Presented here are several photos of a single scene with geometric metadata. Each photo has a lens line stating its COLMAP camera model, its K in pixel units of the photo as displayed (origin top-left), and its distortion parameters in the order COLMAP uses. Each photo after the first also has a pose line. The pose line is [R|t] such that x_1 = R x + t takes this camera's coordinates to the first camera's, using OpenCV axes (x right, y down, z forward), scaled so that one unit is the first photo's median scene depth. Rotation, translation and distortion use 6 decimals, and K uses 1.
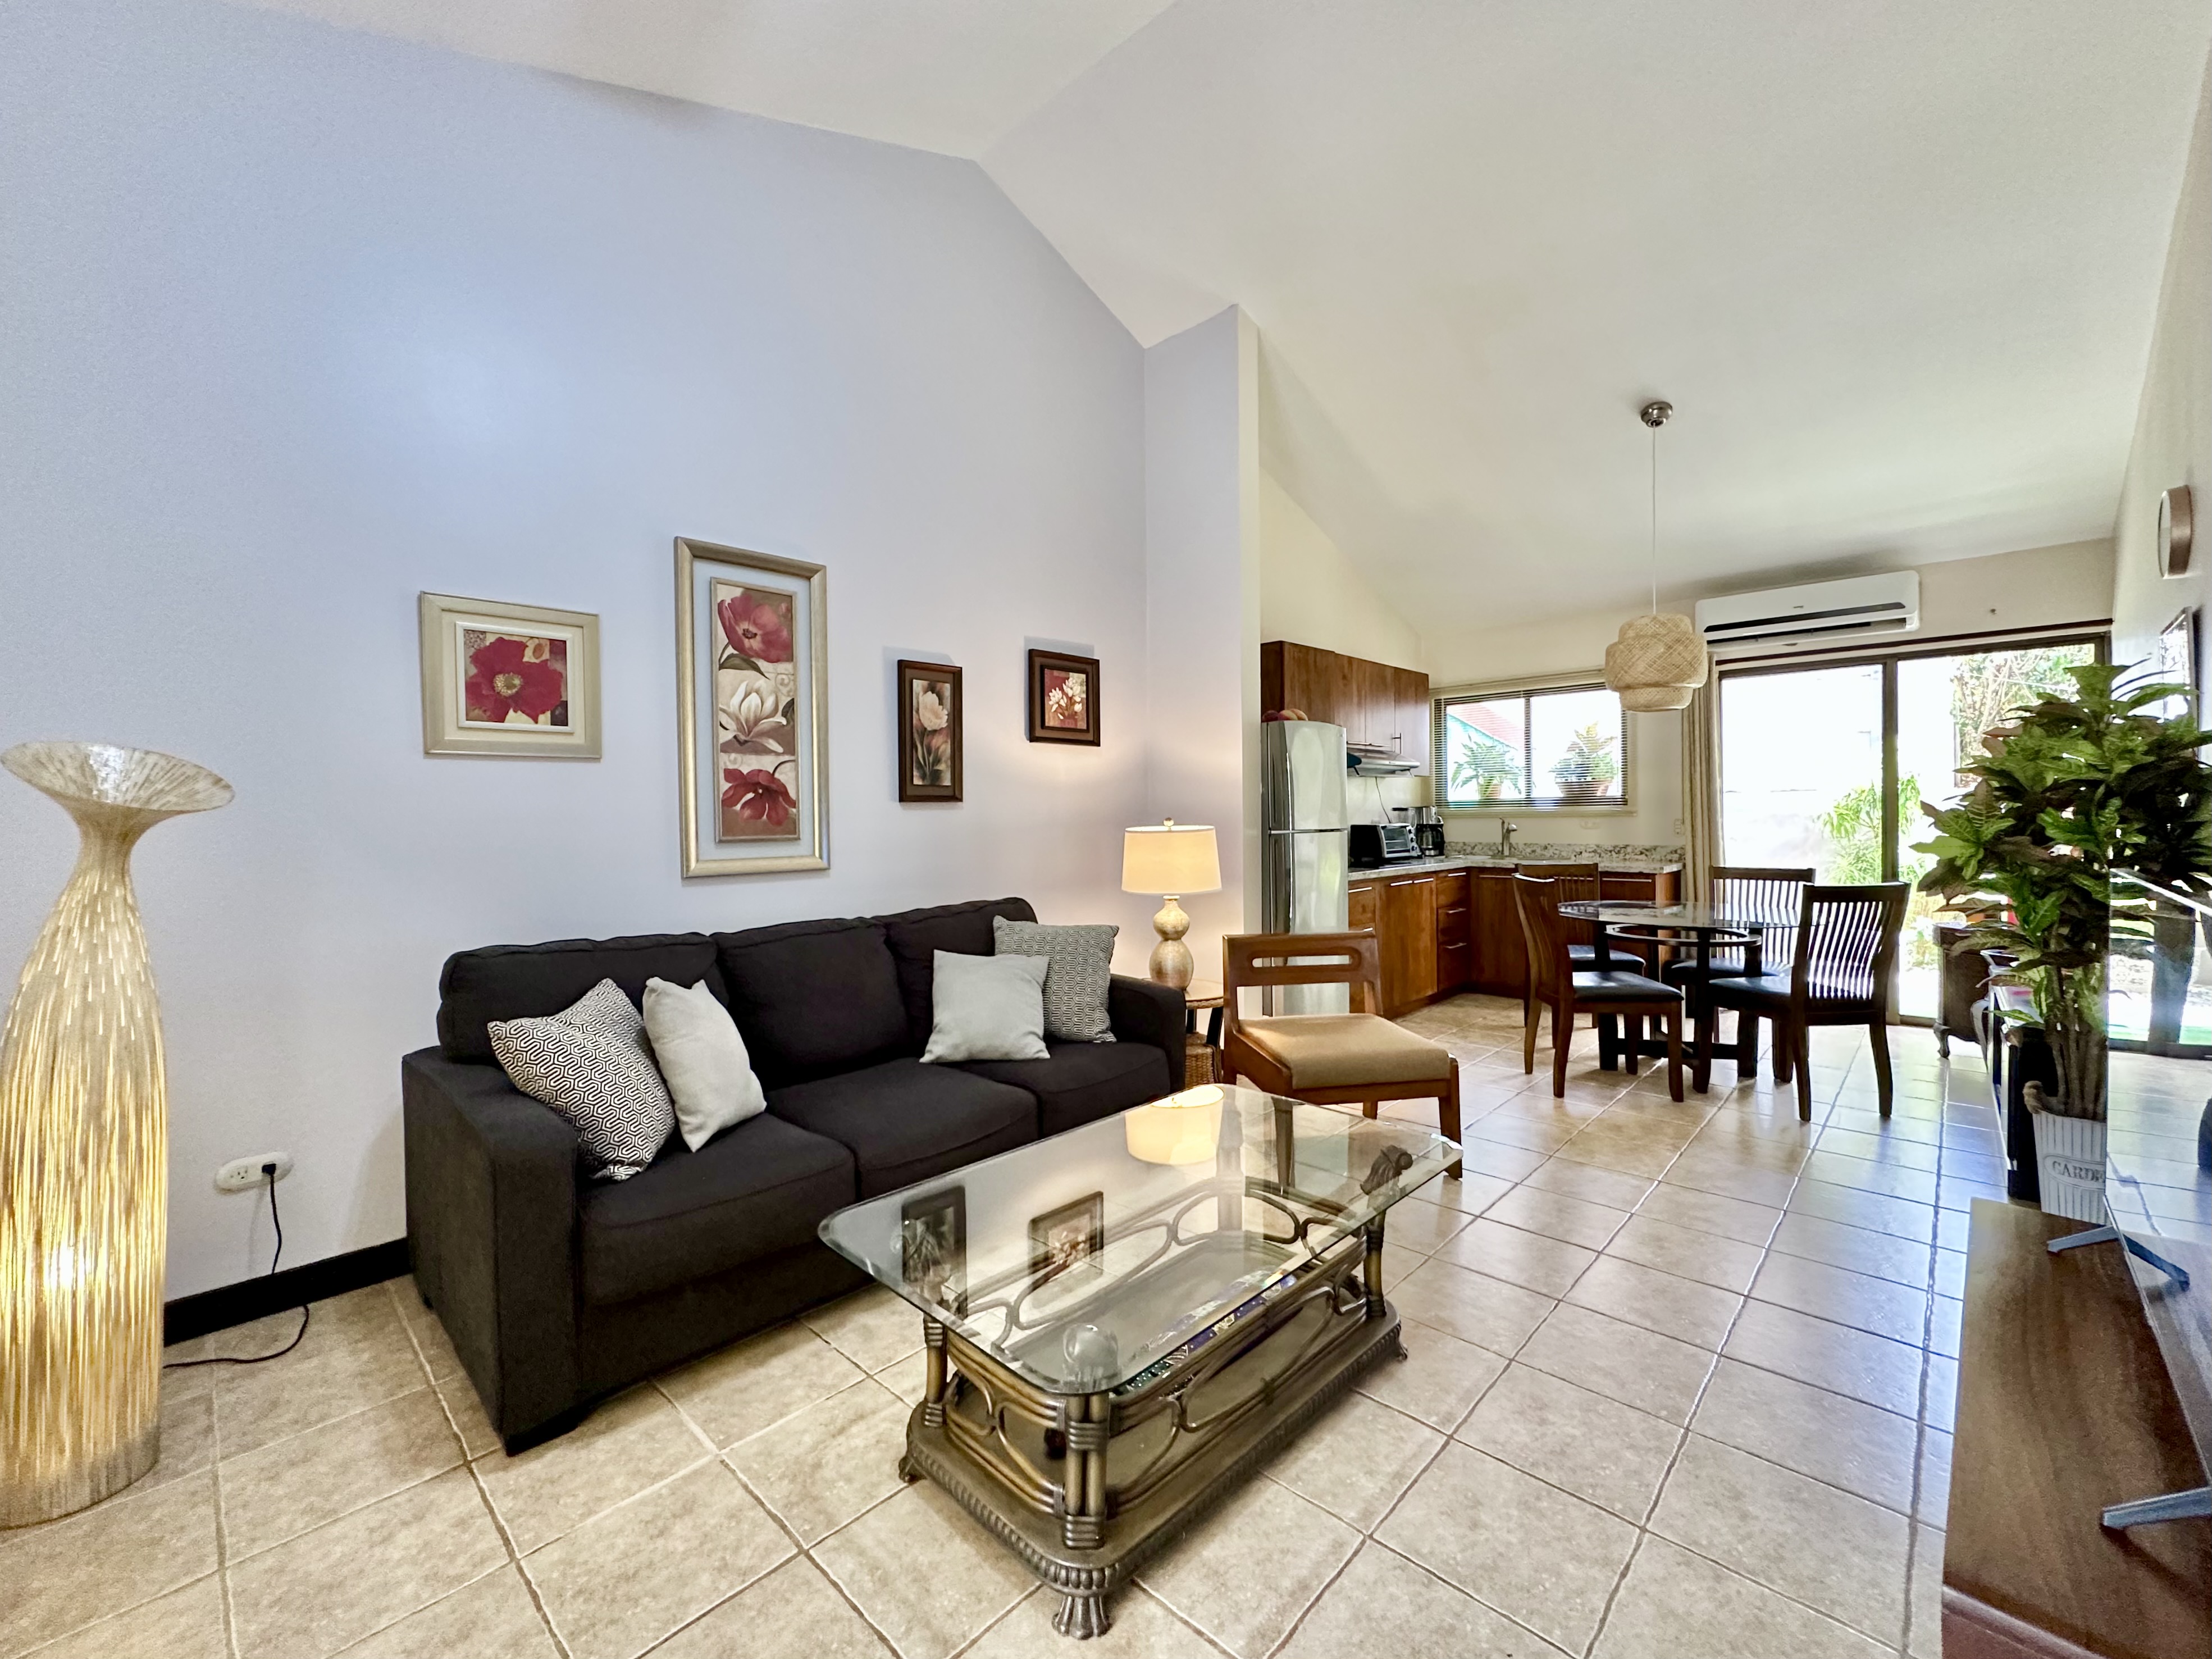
lens RADIAL K [[902.5, 0, 1106.0], [0, 902.5, 829.5], [0, 0, 1]] dist [-0.000854, -0.000198]
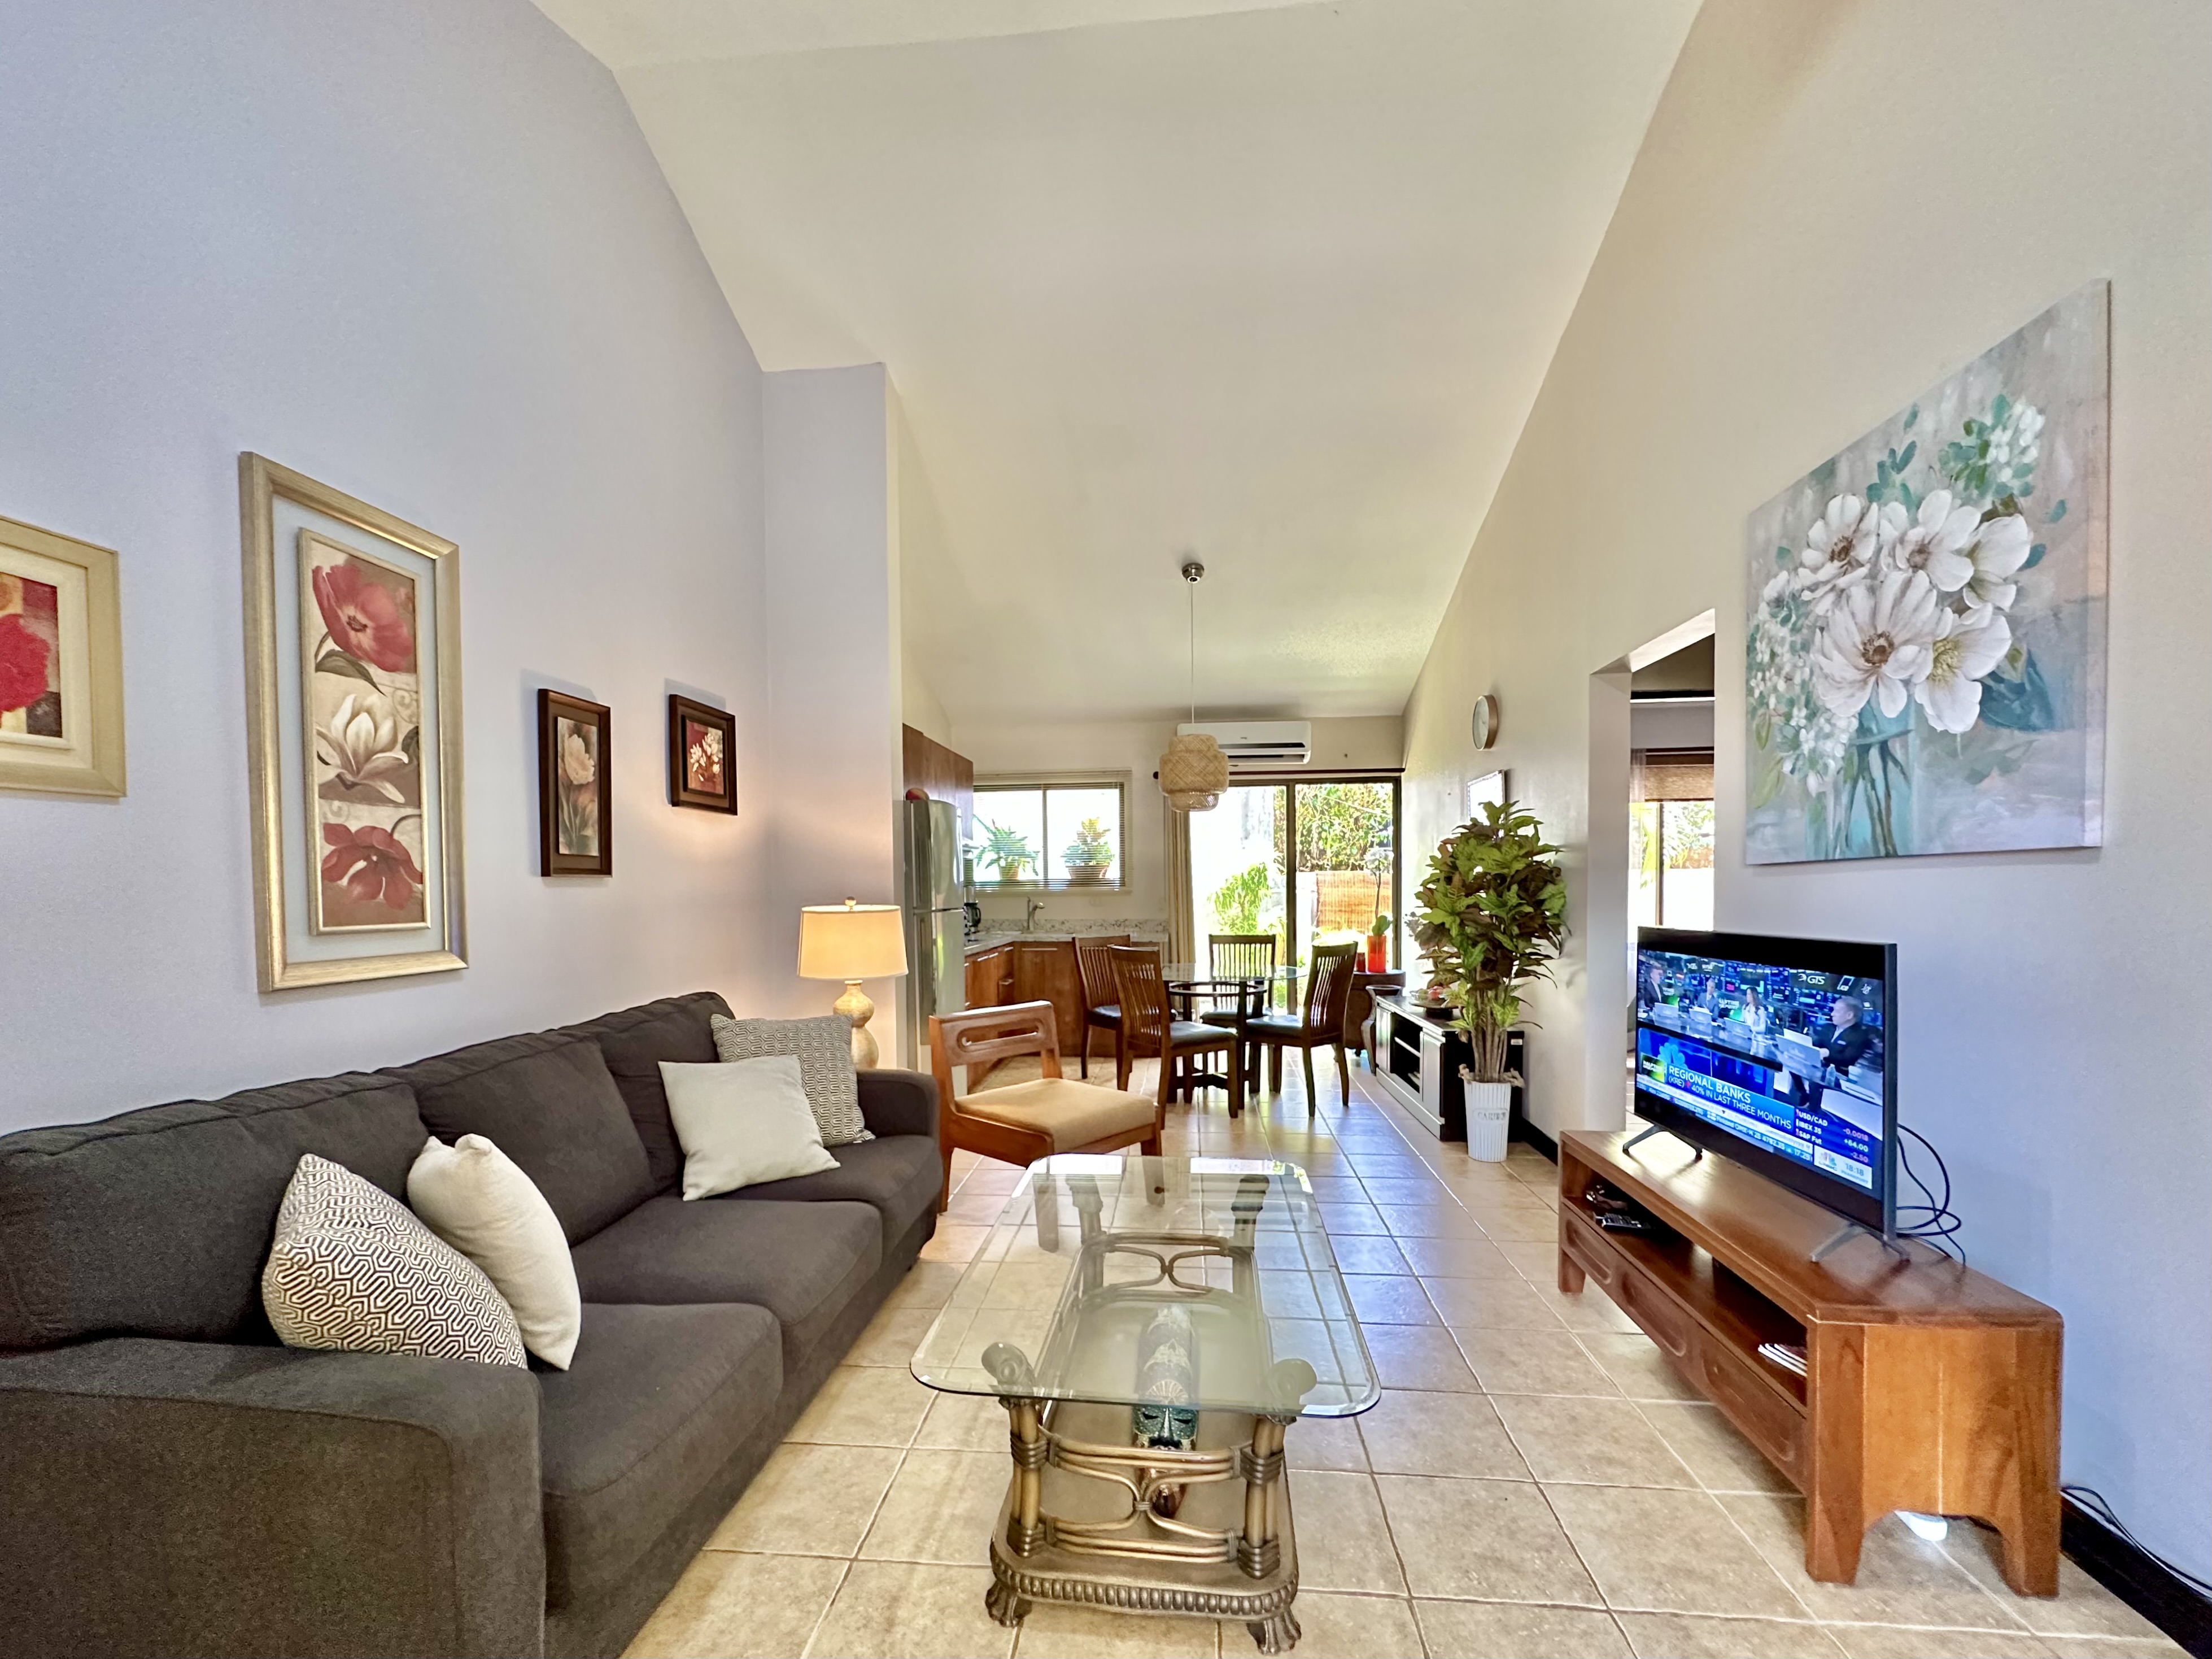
lens RADIAL K [[911.2, 0, 1104.9], [0, 911.2, 912.2], [0, 0, 1]] dist [-0.001013, -0.000071]
pose [[0.783772, -0.011312, 0.620945, -0.321041], [0.008817, 0.999936, 0.007087, -0.001603], [-0.620986, -0.000080, 0.783822, 0.101985]]
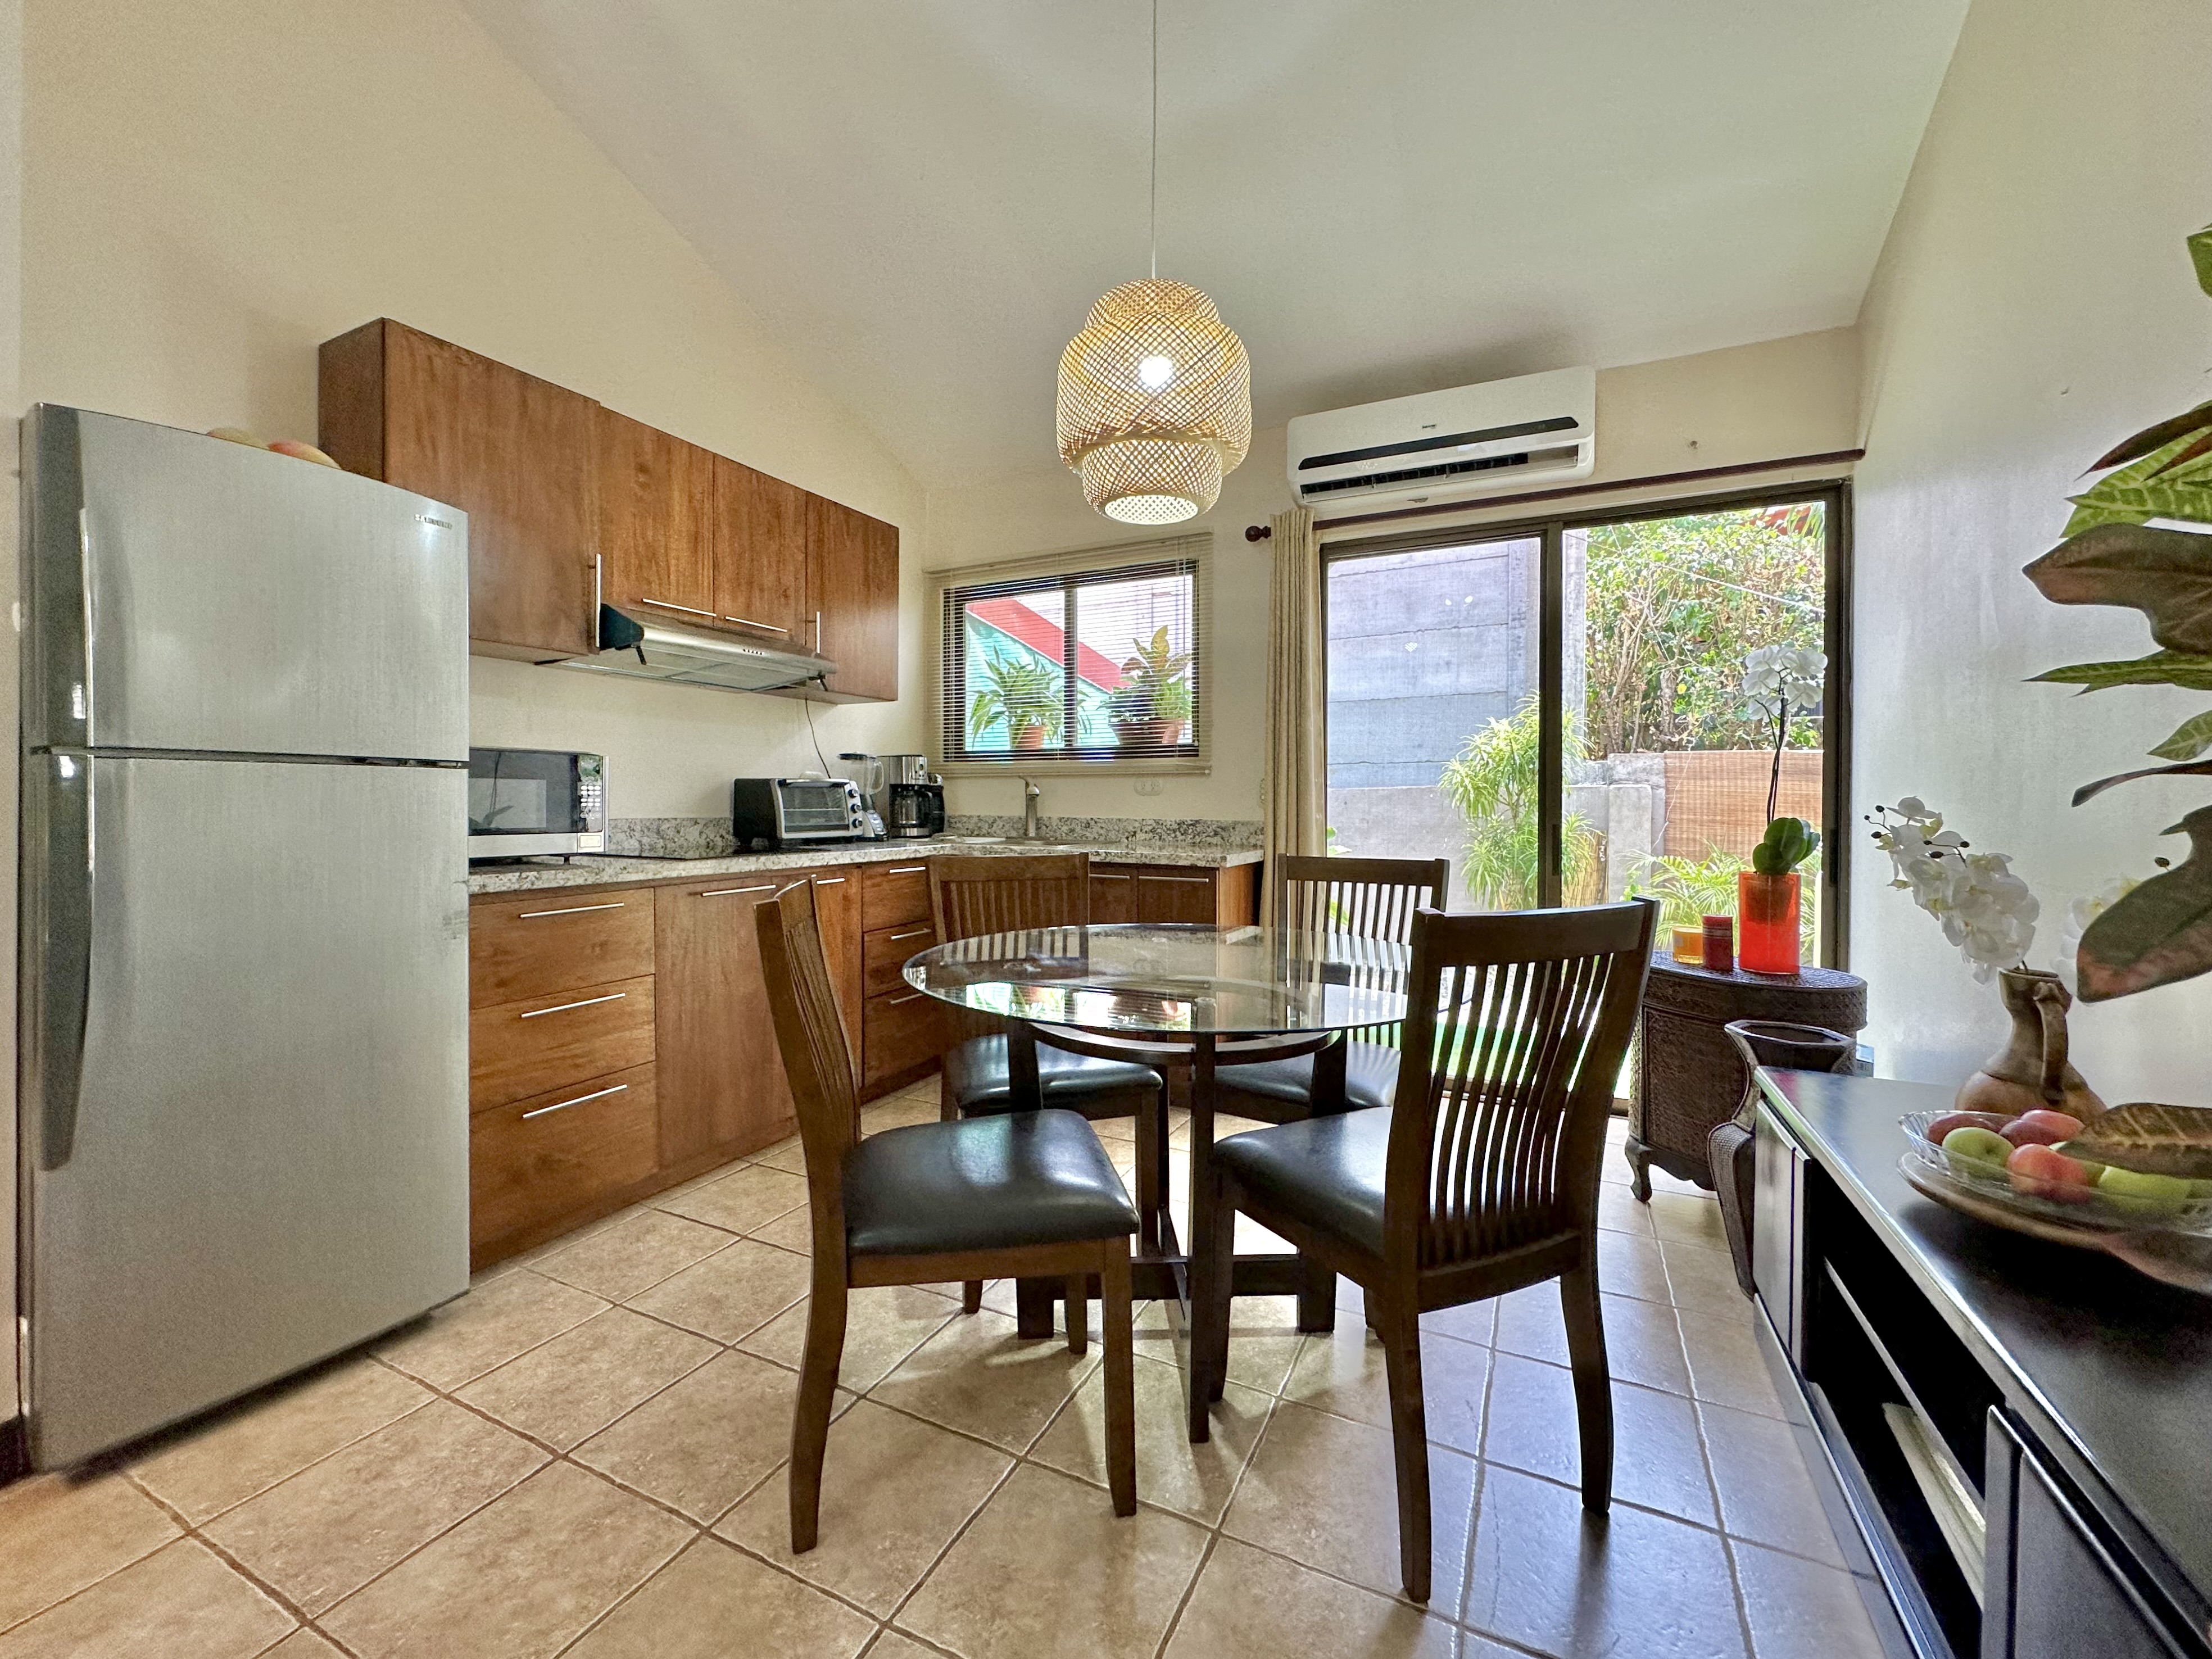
lens RADIAL K [[896.5, 0, 1108.3], [0, 896.5, 813.1], [0, 0, 1]] dist [0.000999, -0.000218]
pose [[0.954855, 0.011992, 0.296831, 0.536945], [-0.010855, 0.999926, -0.005480, 0.025631], [-0.296875, 0.002010, 0.954914, 0.680857]]
